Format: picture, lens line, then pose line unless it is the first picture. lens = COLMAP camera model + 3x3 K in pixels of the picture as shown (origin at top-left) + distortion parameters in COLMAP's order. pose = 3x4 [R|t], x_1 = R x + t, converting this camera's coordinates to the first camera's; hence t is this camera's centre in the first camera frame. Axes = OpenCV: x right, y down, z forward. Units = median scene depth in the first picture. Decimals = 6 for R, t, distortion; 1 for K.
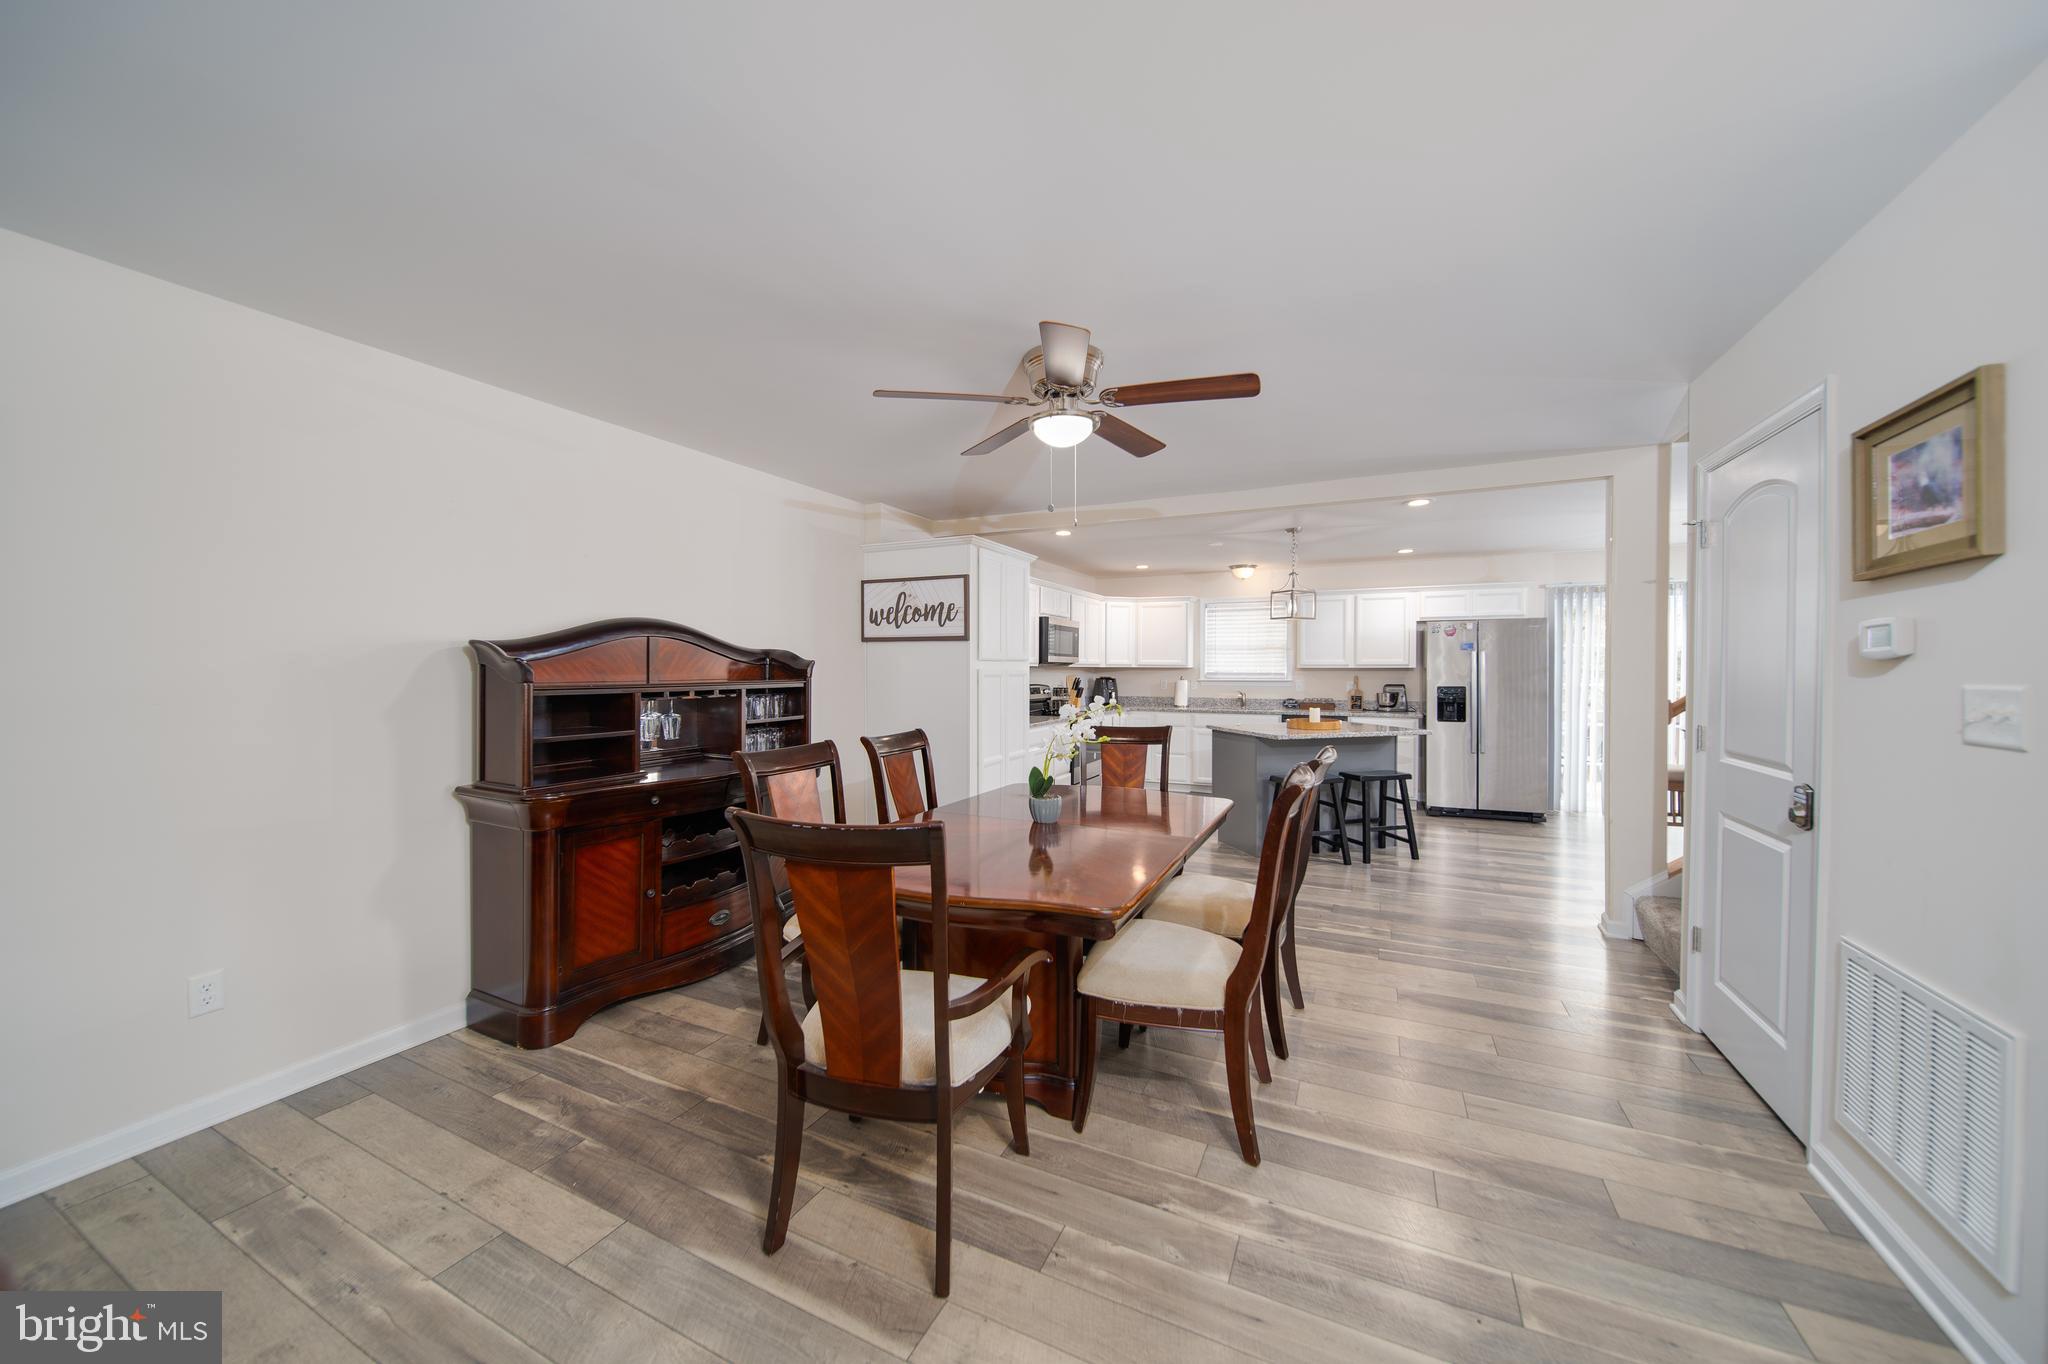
lens RADIAL K [[731.5, 0, 1015.6], [0, 731.5, 681.2], [0, 0, 1]] dist [-0.004633, -0.000048]
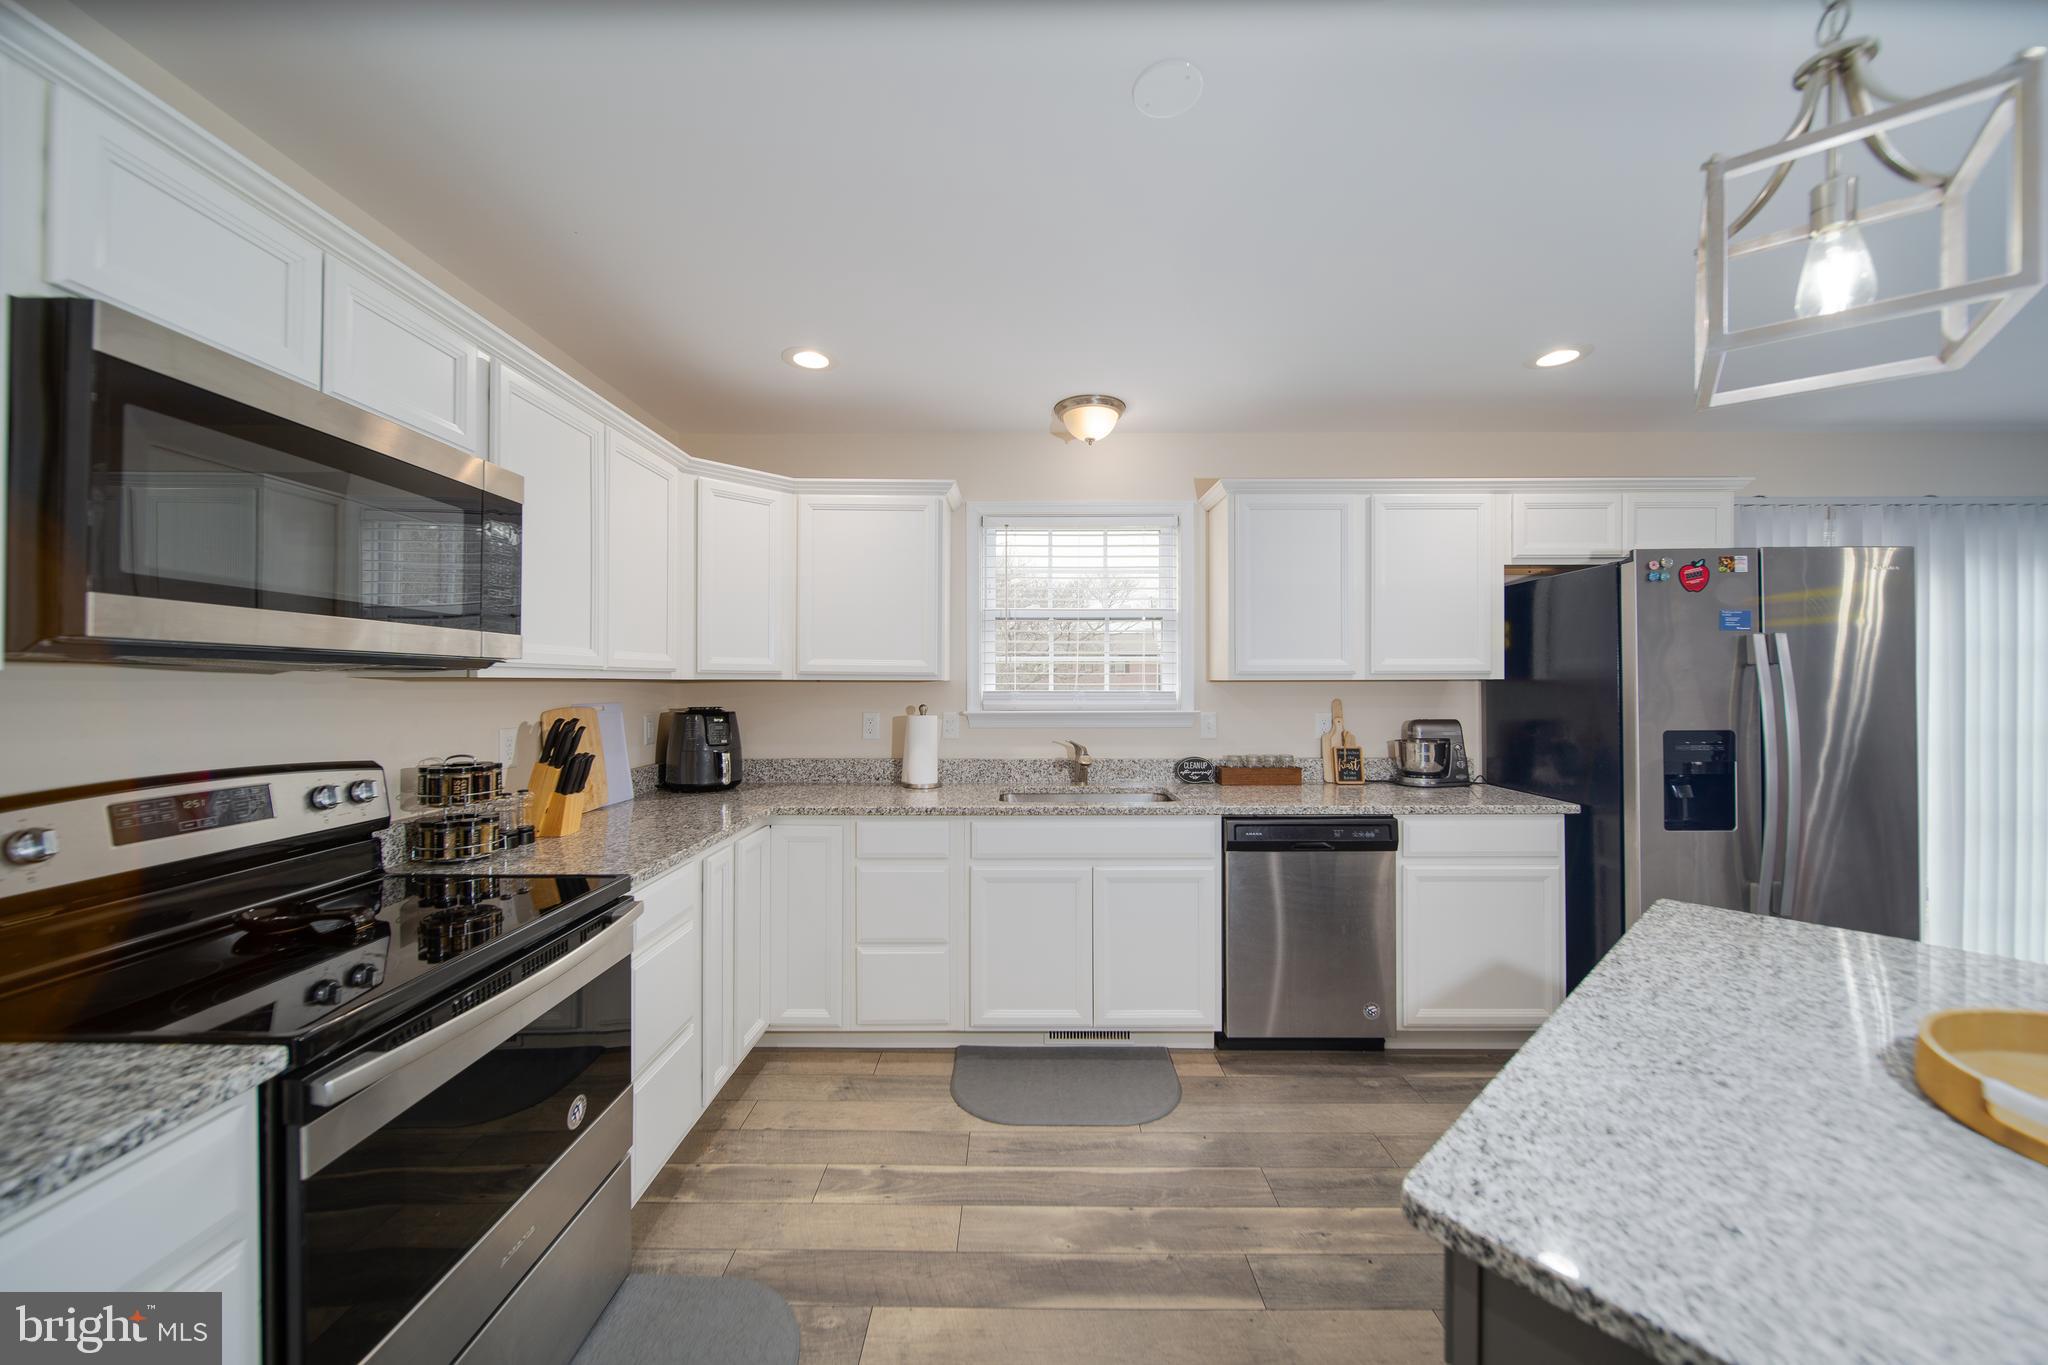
lens RADIAL K [[731.5, 0, 1022.9], [0, 731.5, 676.5], [0, 0, 1]] dist [-0.004633, -0.000048]
pose [[0.893932, 0.001919, 0.448199, 0.118031], [0.009468, 0.999687, -0.023164, -0.012717], [-0.448103, 0.024950, 0.893634, 0.712967]]
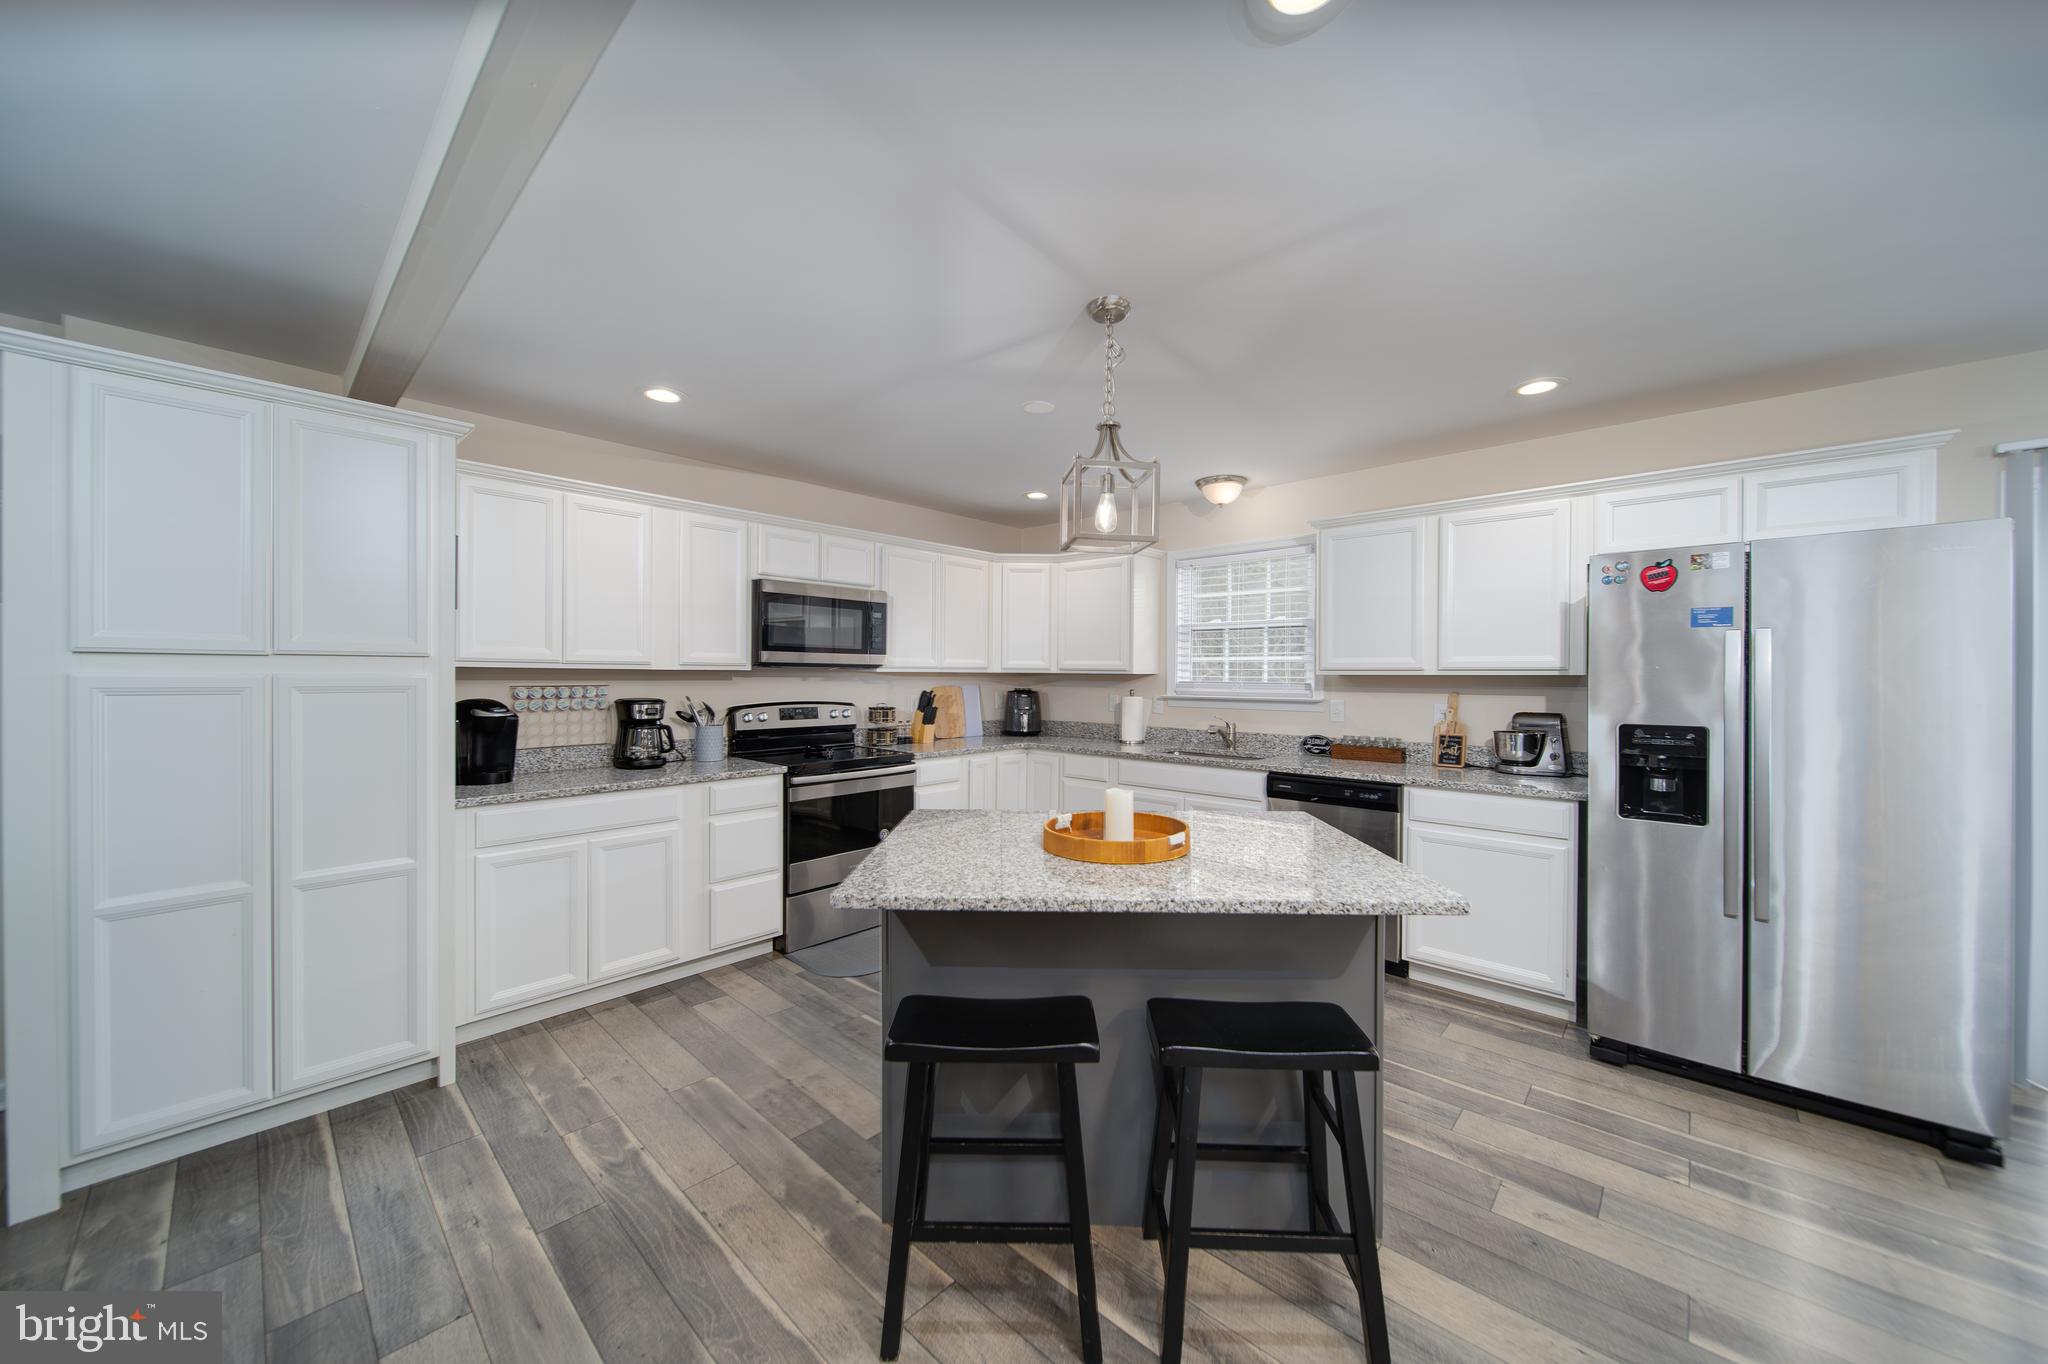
lens RADIAL K [[731.5, 0, 1013.6], [0, 731.5, 681.8], [0, 0, 1]] dist [-0.004633, -0.000048]
pose [[0.958050, 0.006987, -0.286517, 0.332213], [-0.009070, 0.999941, -0.005942, -0.009030], [0.286459, 0.008291, 0.958057, 0.472246]]
